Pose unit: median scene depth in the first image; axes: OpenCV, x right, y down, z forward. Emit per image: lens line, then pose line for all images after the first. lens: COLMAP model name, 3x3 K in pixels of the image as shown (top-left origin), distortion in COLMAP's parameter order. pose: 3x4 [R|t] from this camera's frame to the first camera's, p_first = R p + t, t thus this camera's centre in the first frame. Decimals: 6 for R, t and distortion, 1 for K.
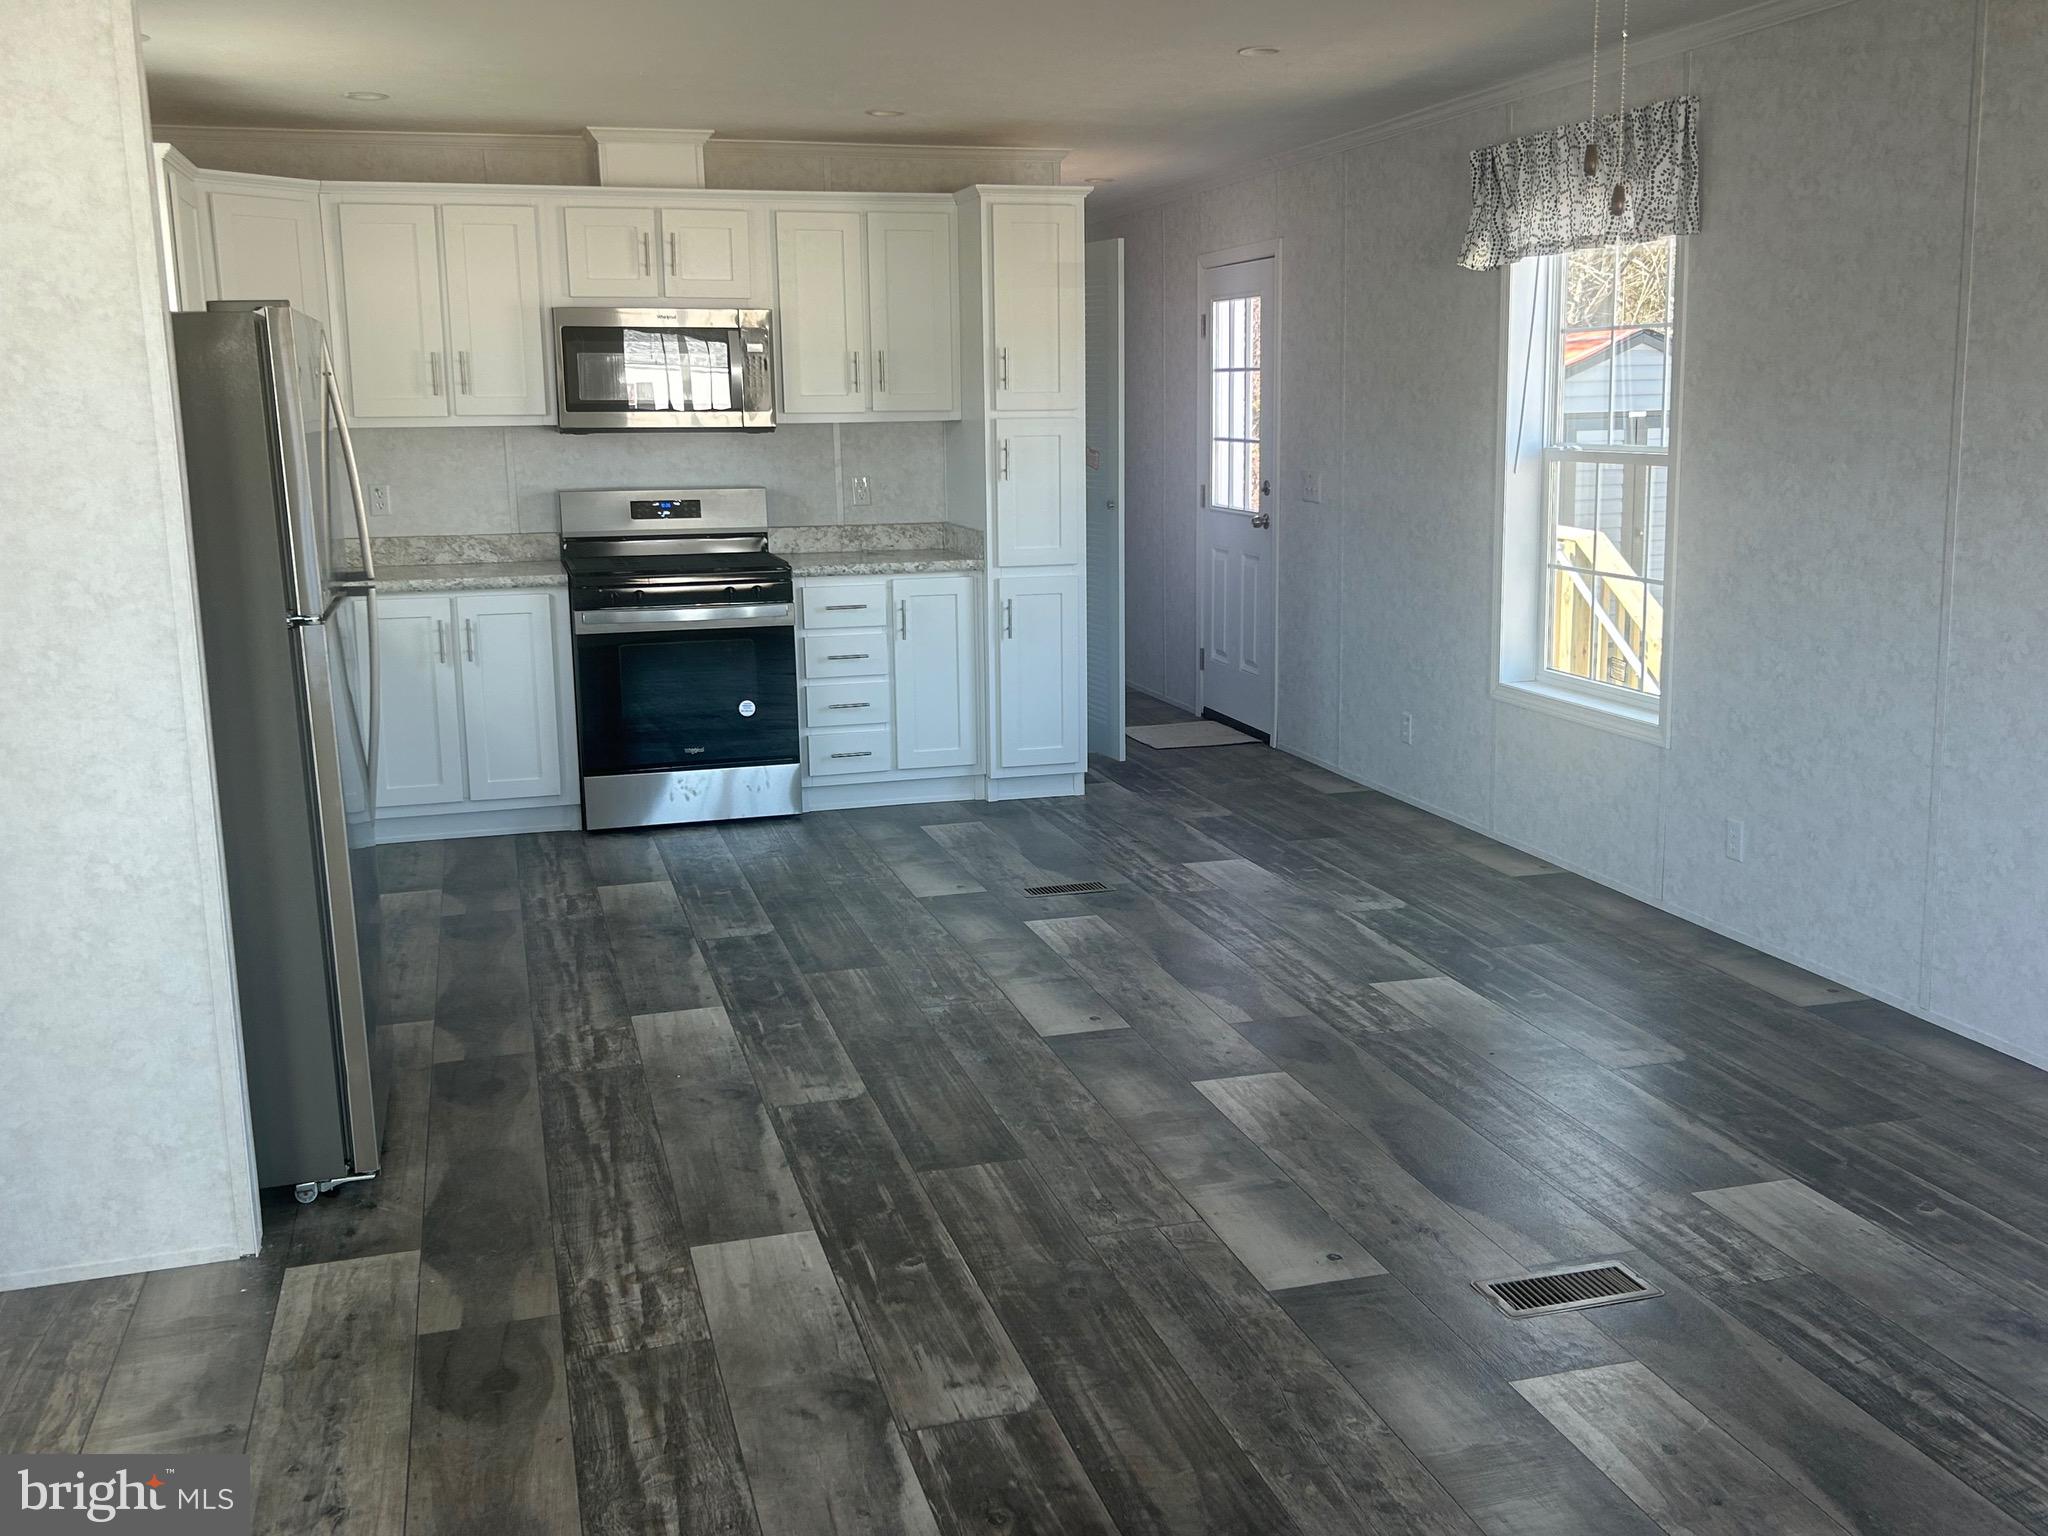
lens RADIAL K [[1957.3, 0, 1054.6], [0, 1957.3, 751.5], [0, 0, 1]] dist [0.037535, 0.000000]
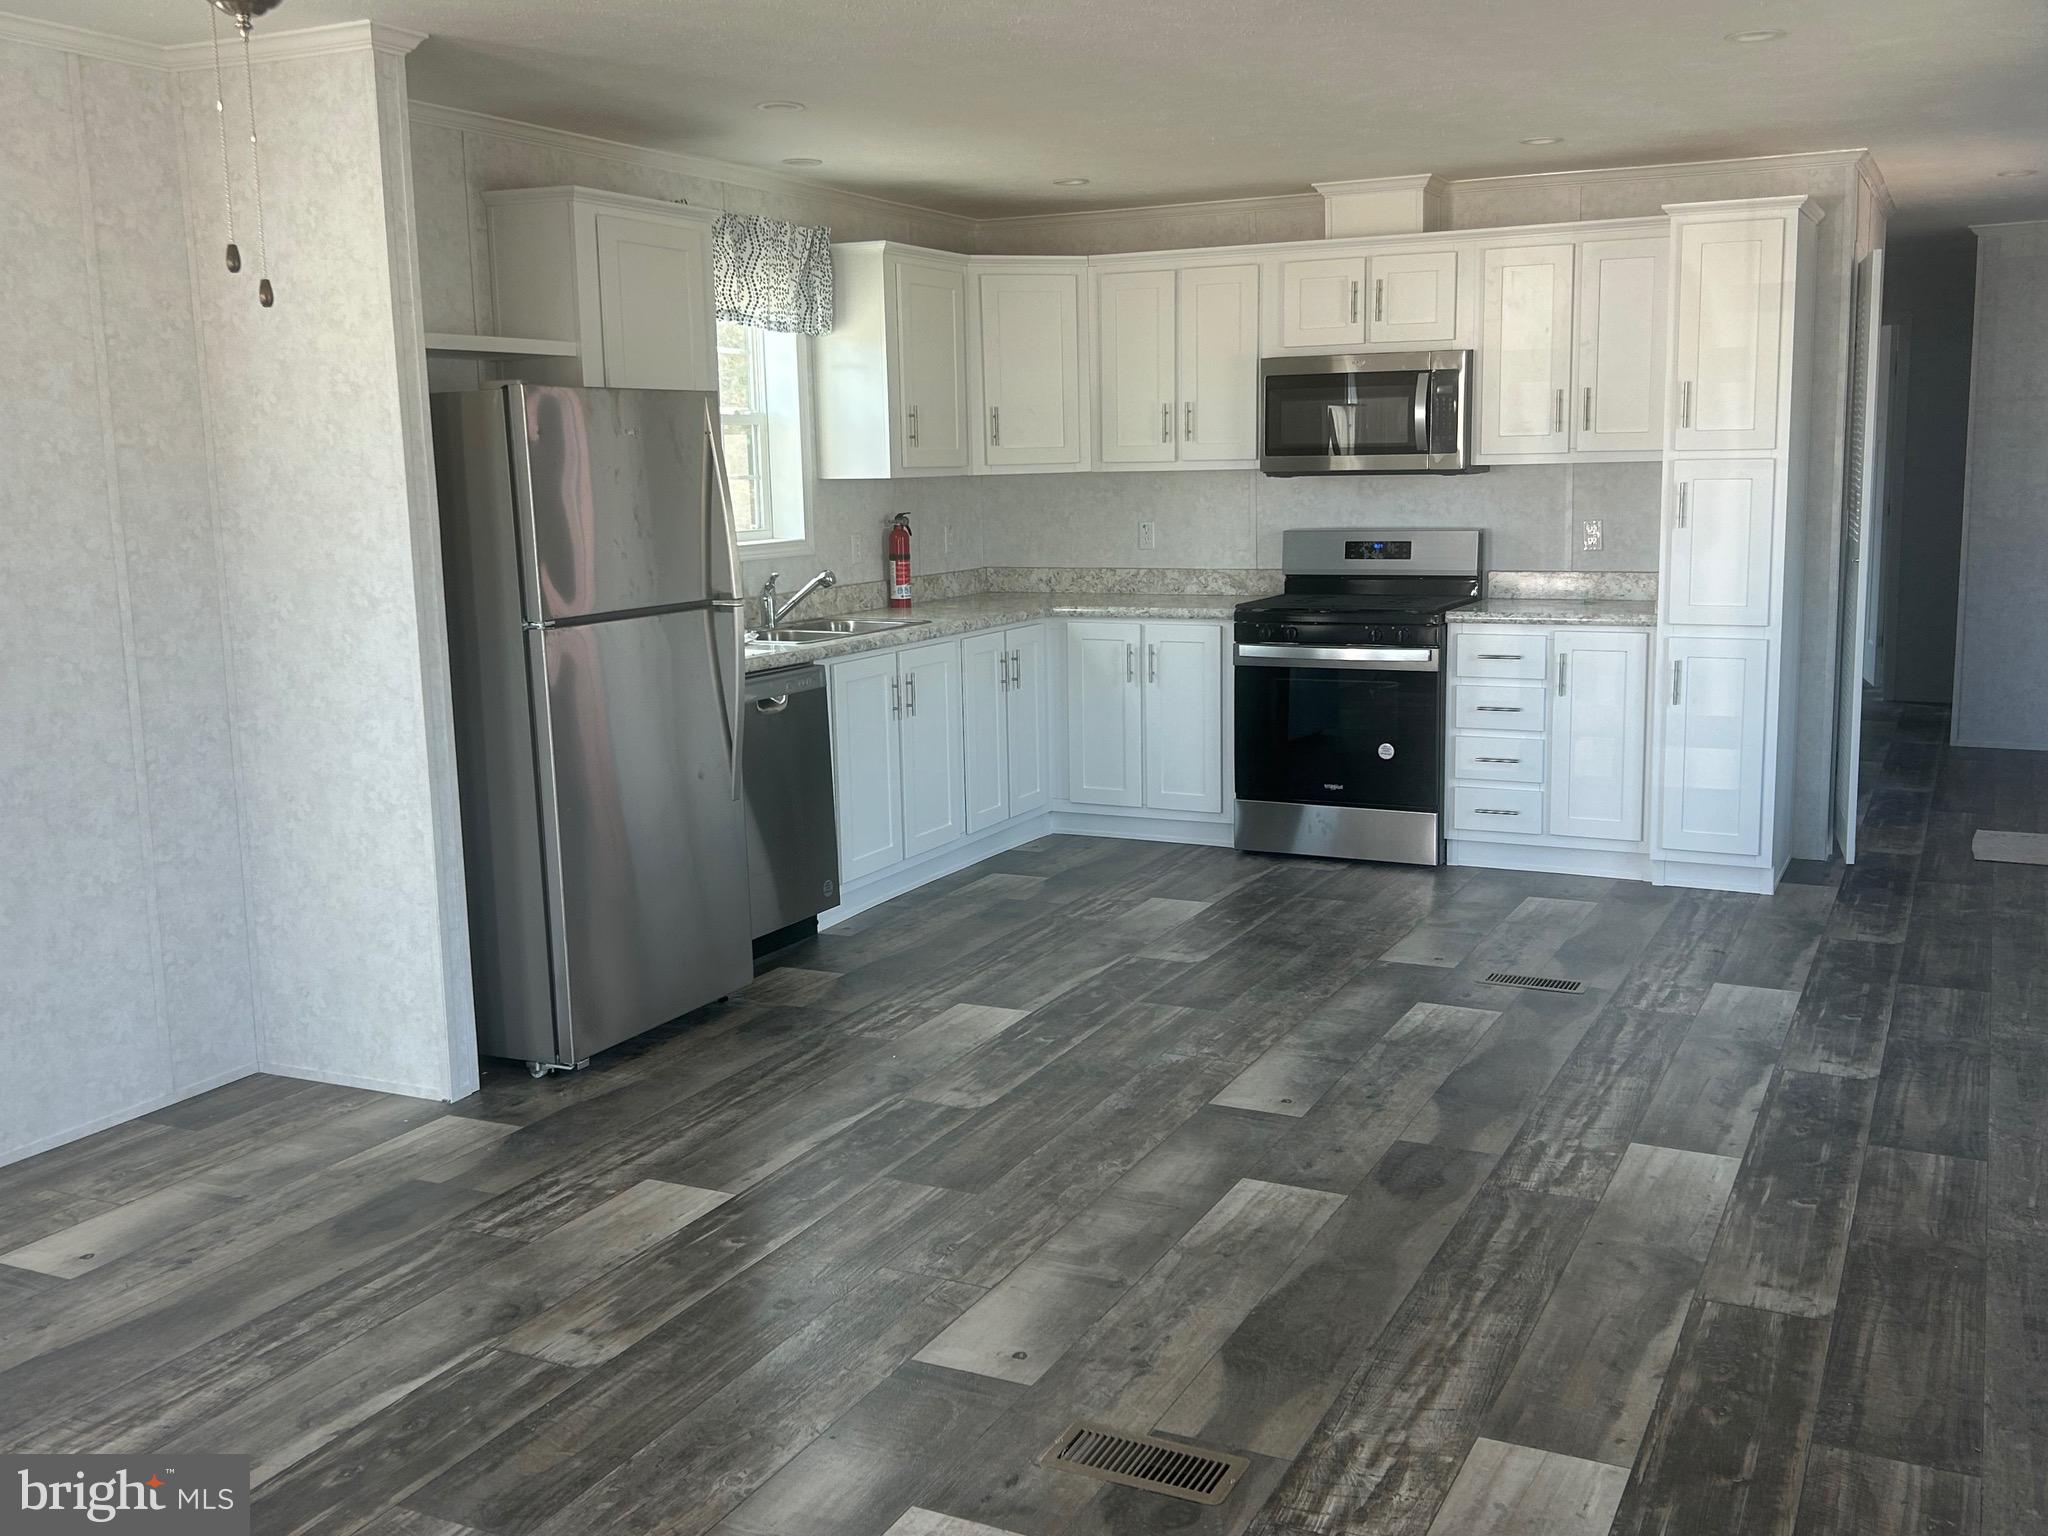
lens RADIAL K [[1957.3, 0, 1030.5], [0, 1957.3, 751.8], [0, 0, 1]] dist [0.037535, 0.000000]
pose [[0.729641, 0.105451, -0.675651, 0.642941], [-0.114965, 0.992892, 0.030812, -0.053805], [0.674097, 0.055194, 0.736578, 0.241371]]
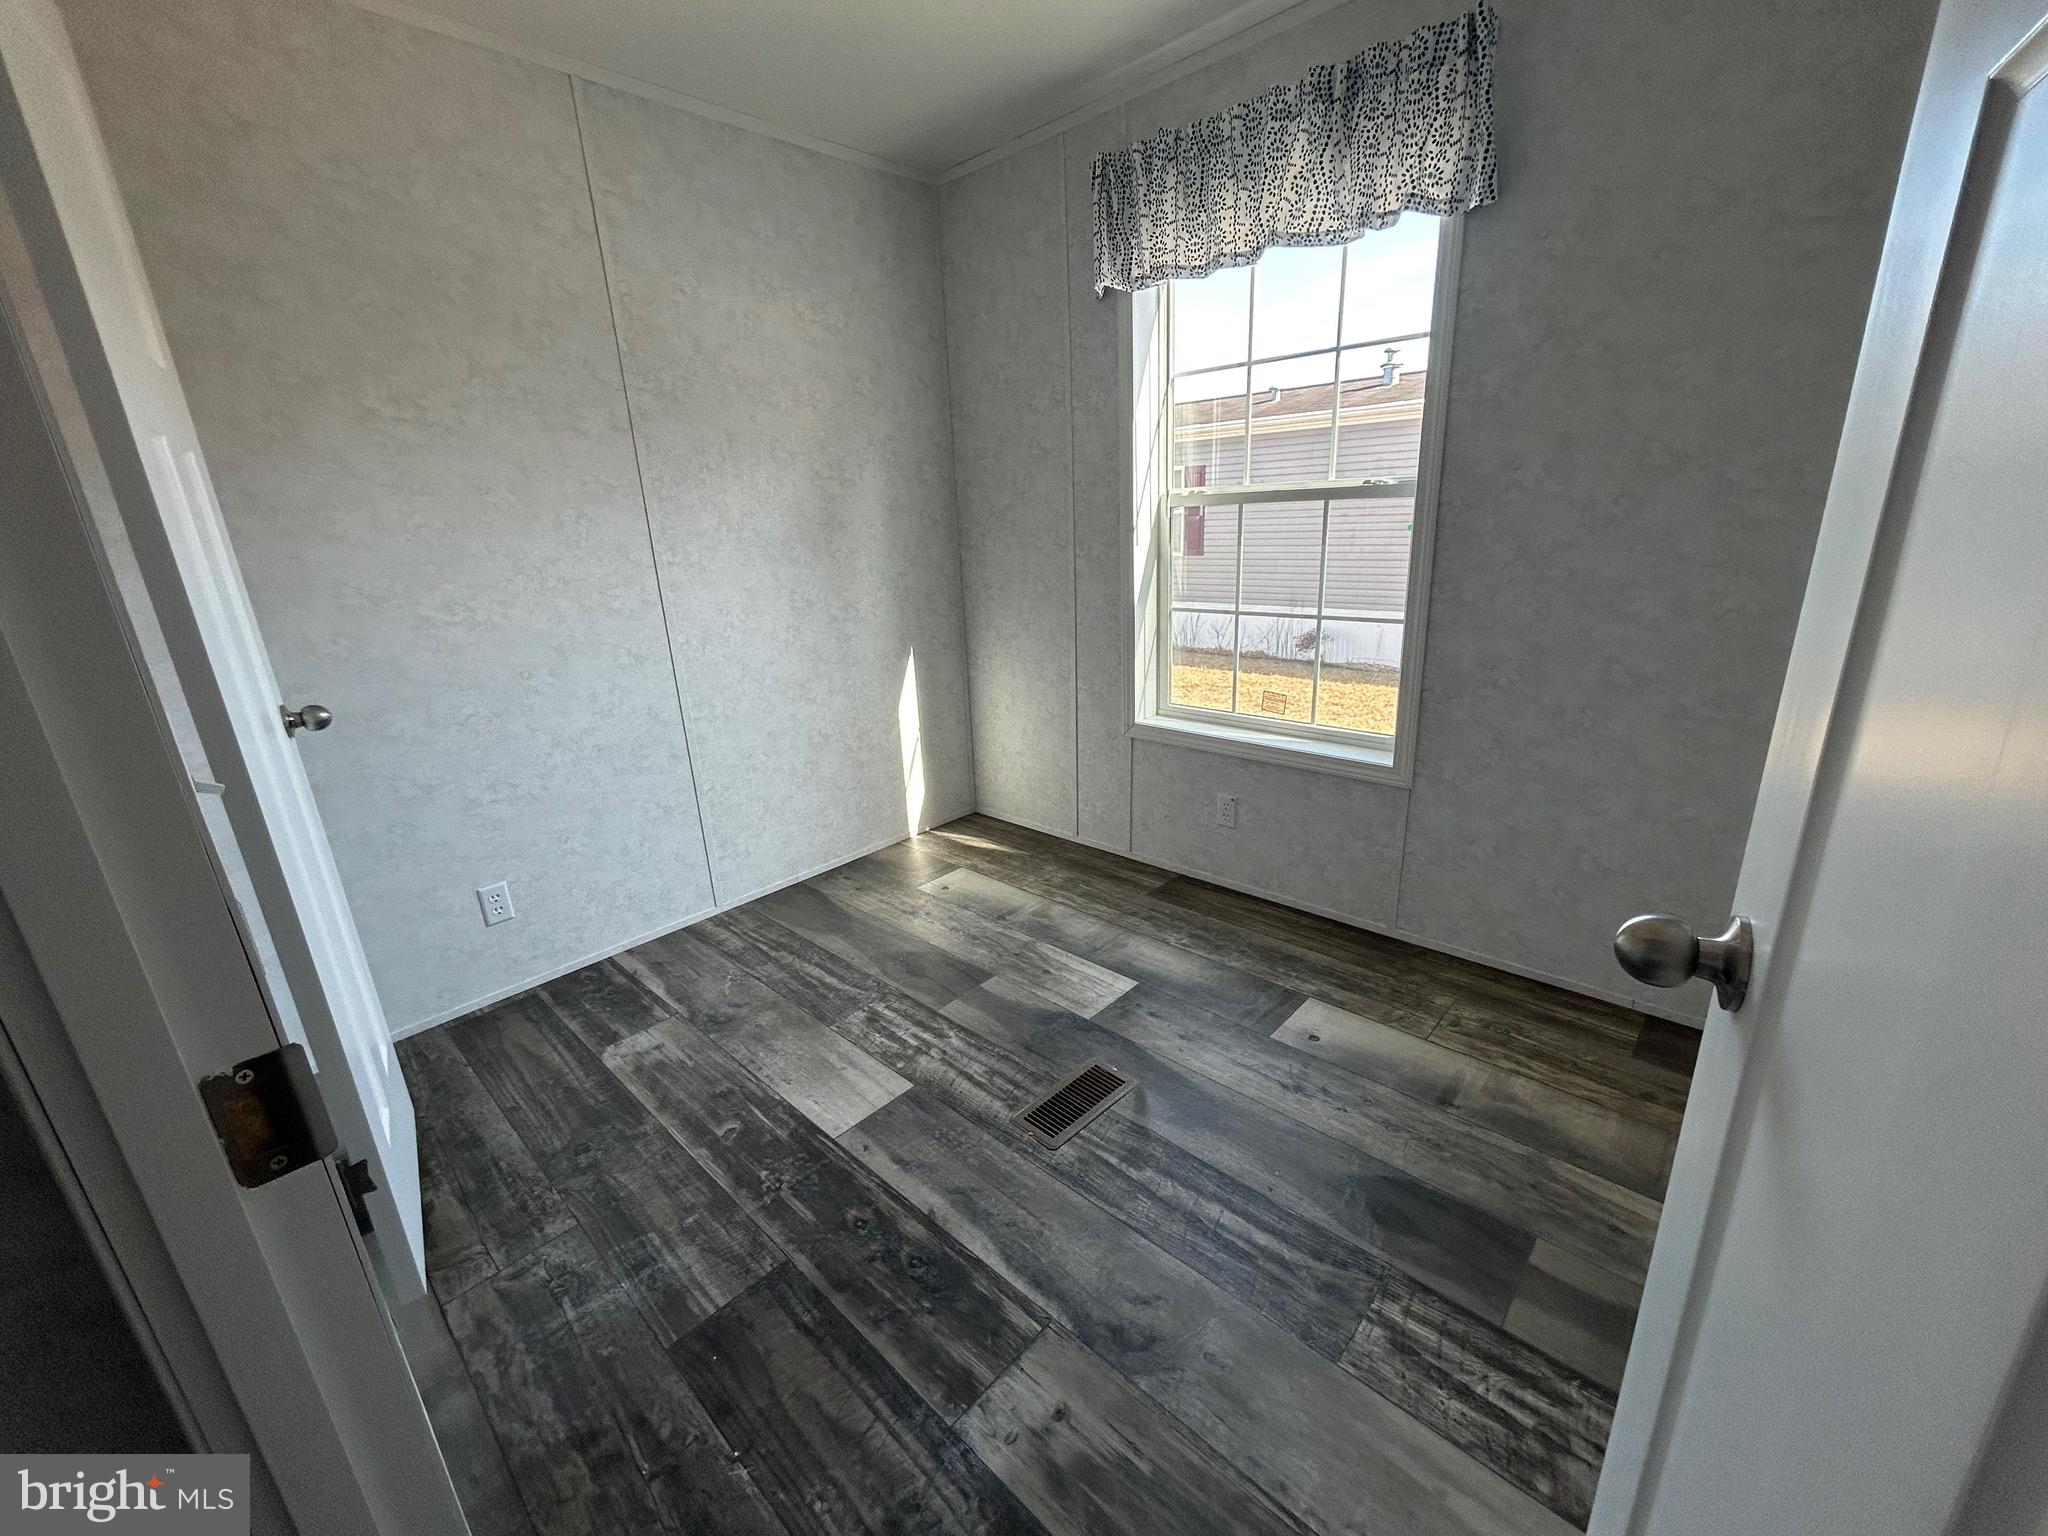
lens RADIAL K [[831.7, 0, 1014.2], [0, 831.7, 771.3], [0, 0, 1]] dist [-0.003378, 0.003067]
pose [[-0.866858, 0.206512, -0.453772, -0.031138], [-0.028233, 0.888381, 0.458239, -0.161916], [0.497754, 0.410040, -0.764269, 1.183701]]
